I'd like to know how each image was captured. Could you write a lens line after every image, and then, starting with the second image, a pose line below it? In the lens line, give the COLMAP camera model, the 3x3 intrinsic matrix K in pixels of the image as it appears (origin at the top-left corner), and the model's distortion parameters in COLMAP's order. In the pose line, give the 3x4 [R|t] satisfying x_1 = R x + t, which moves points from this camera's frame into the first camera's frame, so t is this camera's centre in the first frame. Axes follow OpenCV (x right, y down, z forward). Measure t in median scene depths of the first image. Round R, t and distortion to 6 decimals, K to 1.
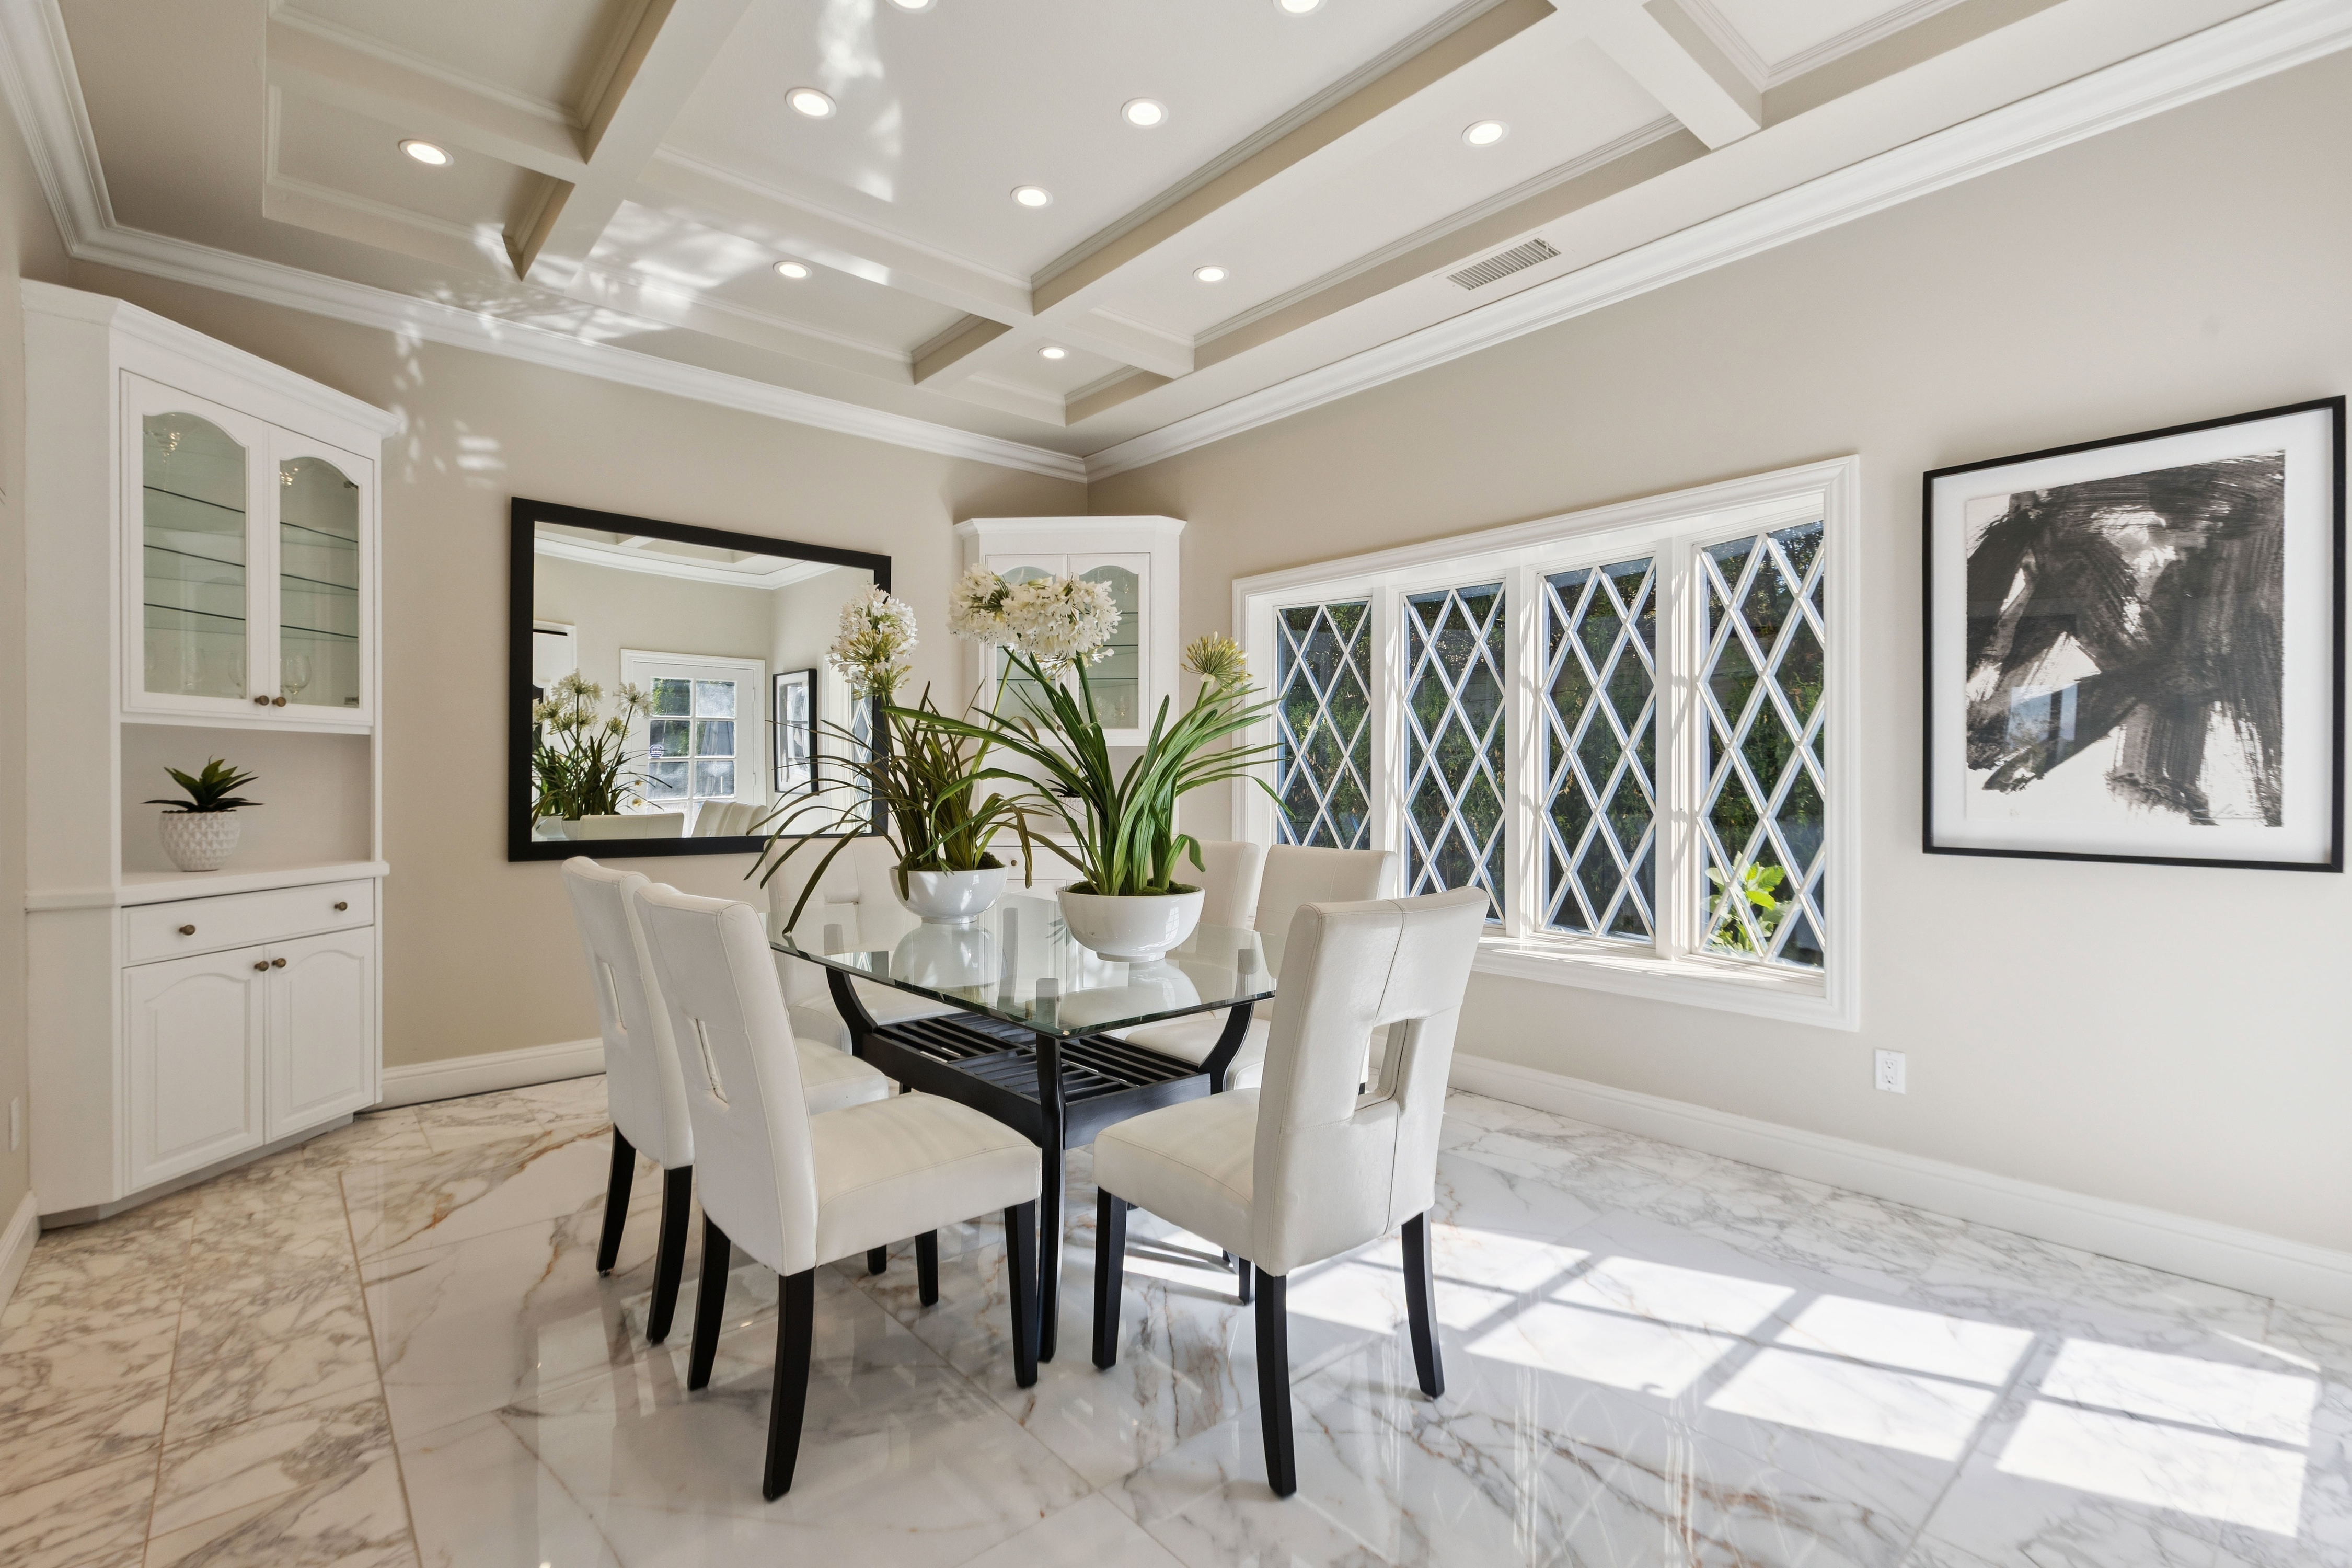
lens RADIAL K [[1058.0, 0, 1184.0], [0, 1058.0, 781.9], [0, 0, 1]] dist [-0.003230, 0.000169]
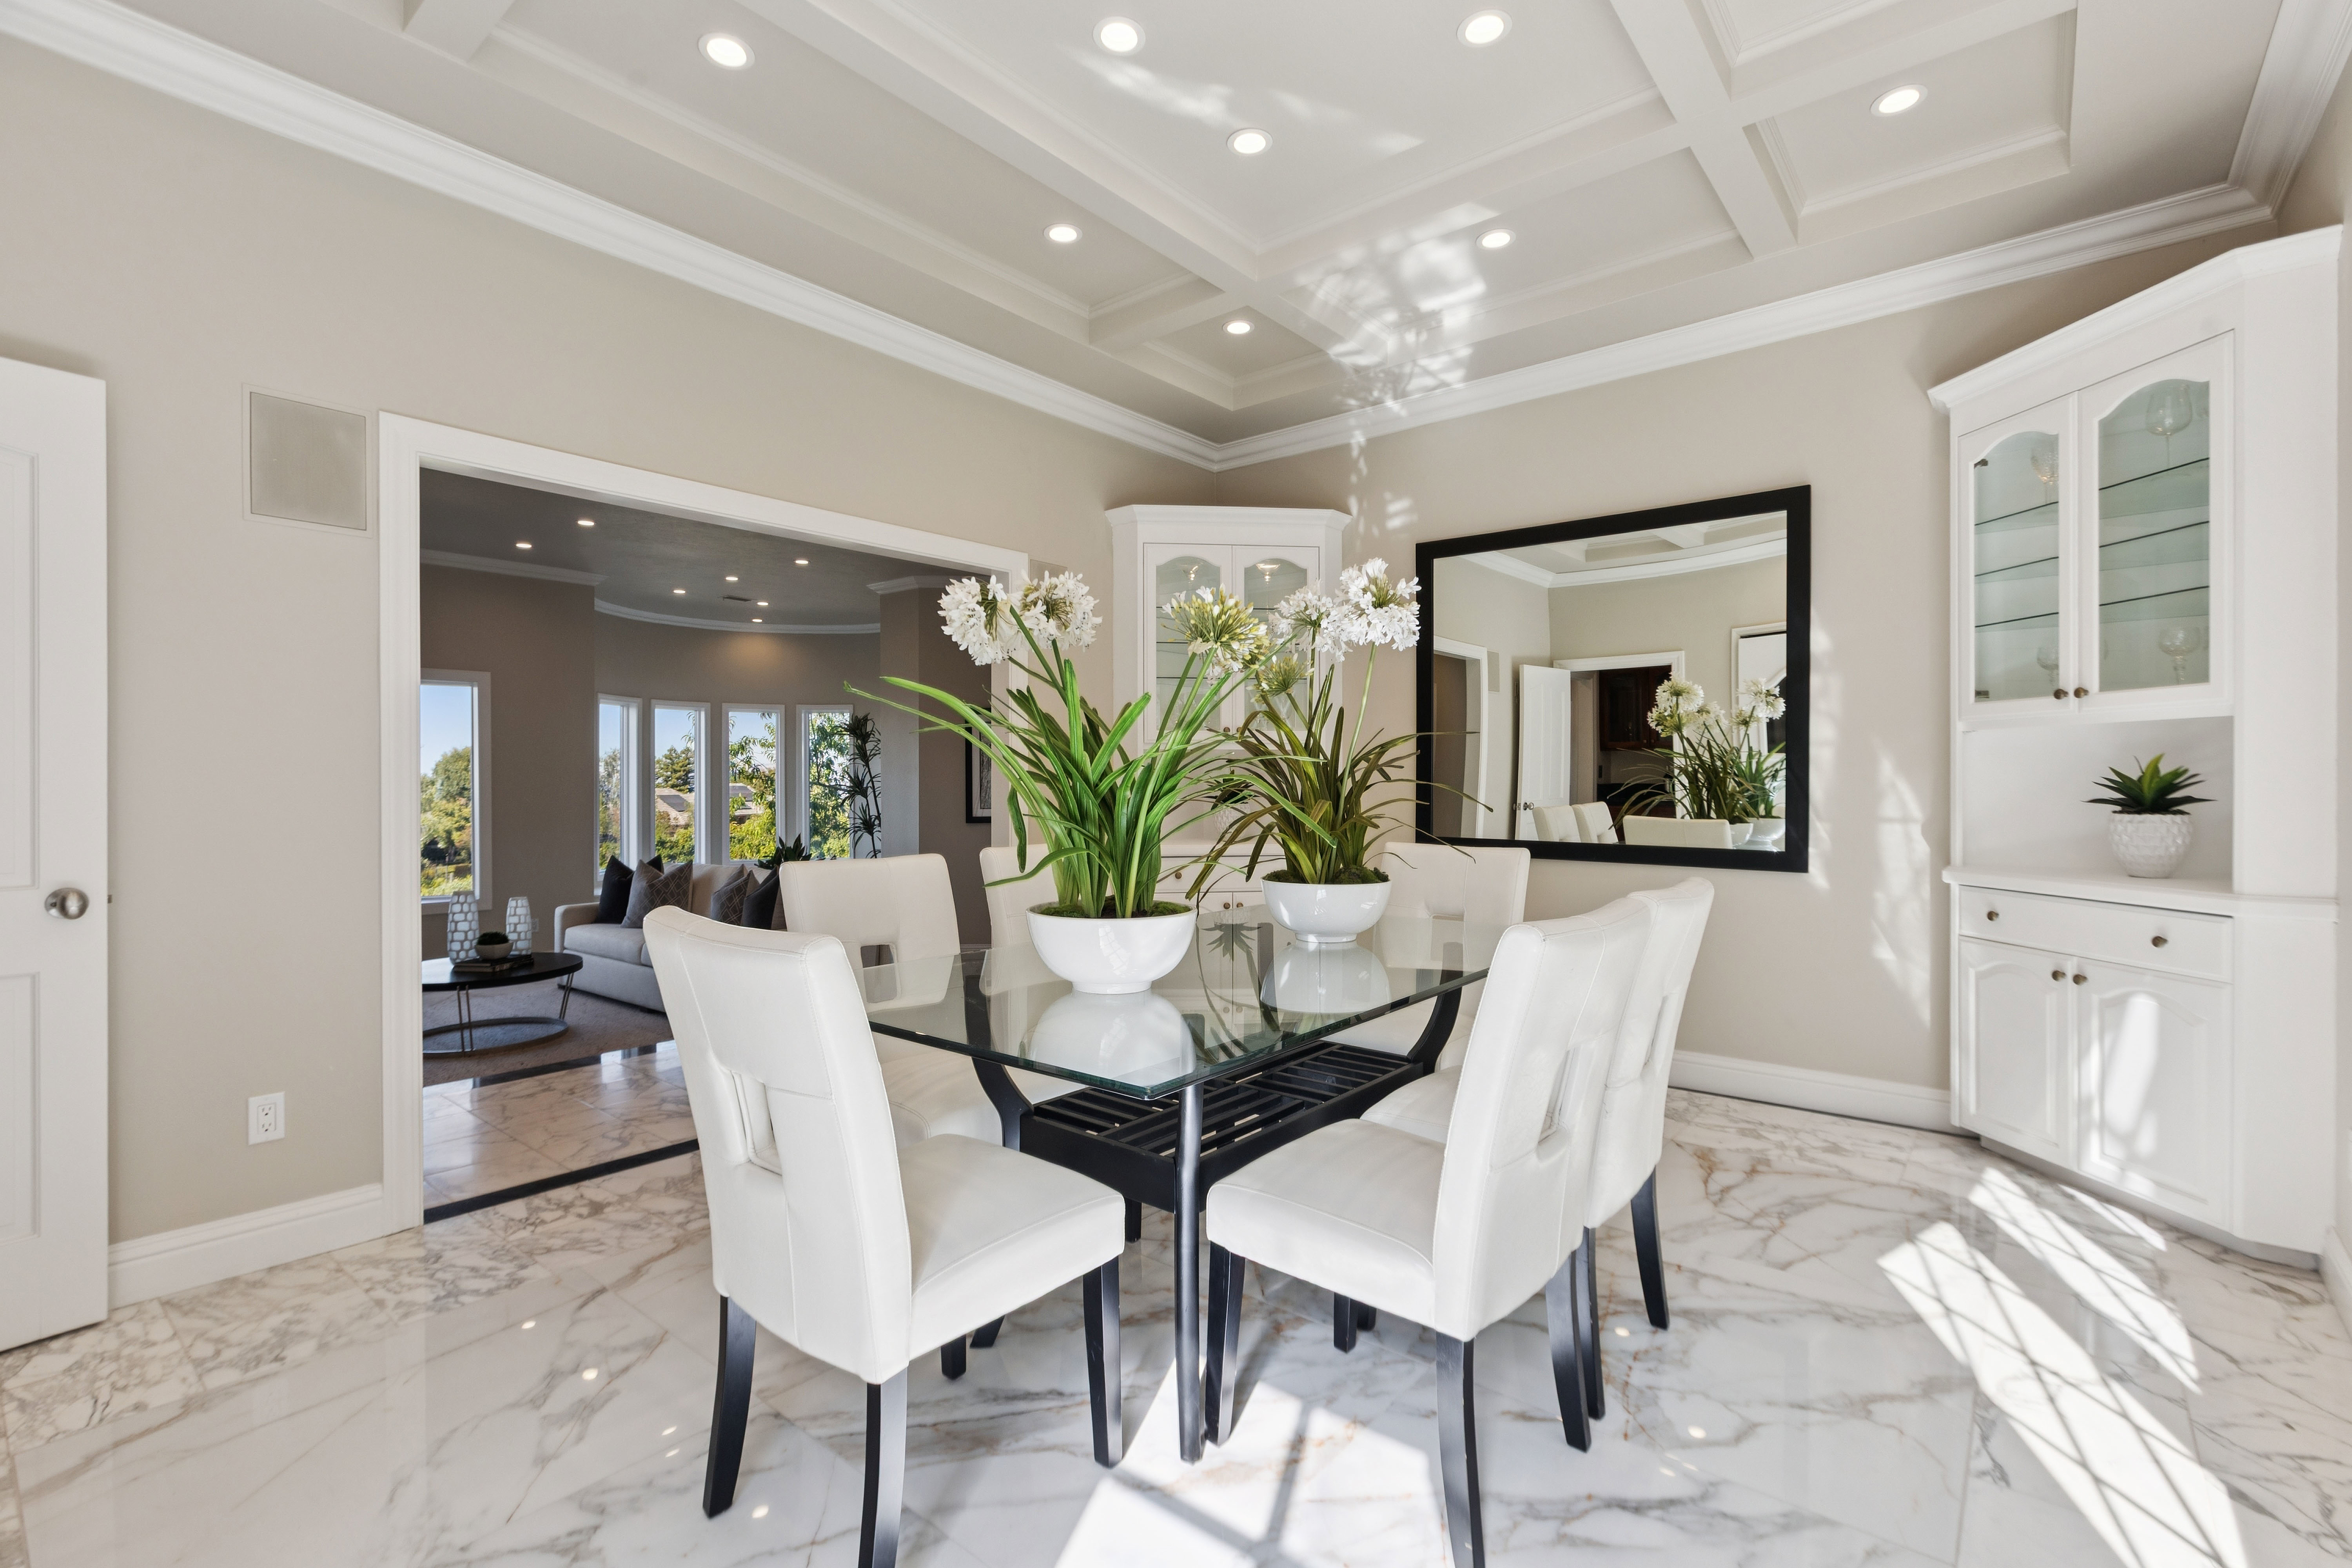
lens RADIAL K [[1058.0, 0, 1172.6], [0, 1058.0, 790.7], [0, 0, 1]] dist [-0.003230, 0.000169]
pose [[0.151512, -0.000547, -0.988455, 0.531502], [-0.005933, 0.999981, -0.001463, 0.016952], [0.988438, 0.006086, 0.151506, 0.571711]]
